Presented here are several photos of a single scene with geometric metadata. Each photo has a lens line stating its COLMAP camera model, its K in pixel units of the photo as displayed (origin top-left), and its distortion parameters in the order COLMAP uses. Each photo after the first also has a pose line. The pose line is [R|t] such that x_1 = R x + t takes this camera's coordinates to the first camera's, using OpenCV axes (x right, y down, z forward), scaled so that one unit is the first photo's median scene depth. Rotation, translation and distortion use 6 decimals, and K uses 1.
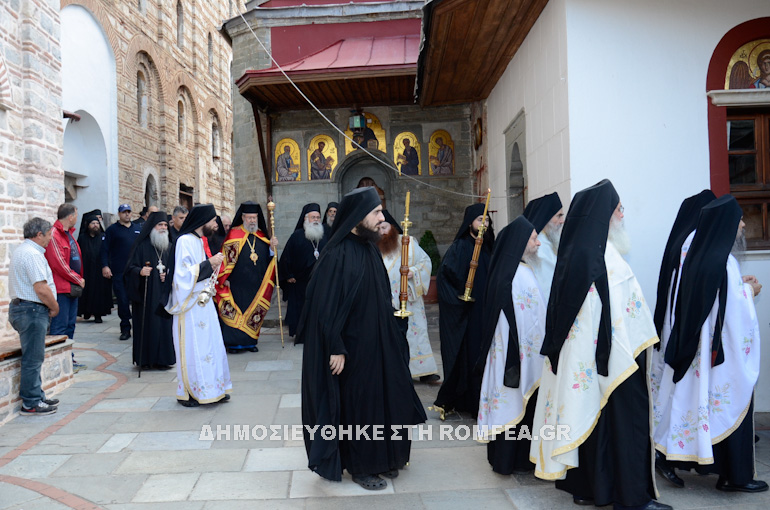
lens RADIAL K [[712.3, 0, 385.6], [0, 712.3, 256.7], [0, 0, 1]] dist [0.002329, 0.000000]
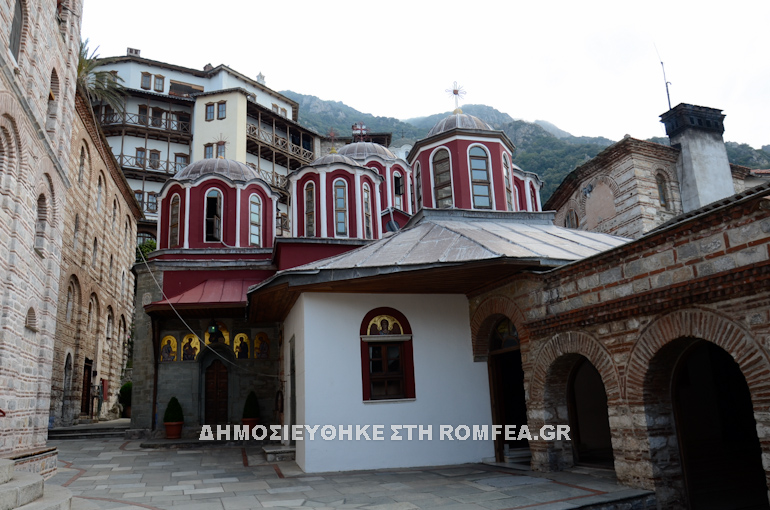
lens RADIAL K [[605.1, 0, 384.9], [0, 605.1, 273.0], [0, 0, 1]] dist [-0.043408, 0.016903]
pose [[0.969442, 0.040653, 0.241930, 0.004490], [0.014273, 0.975157, -0.221054, 0.008726], [-0.244906, 0.217752, 0.944778, -0.382833]]
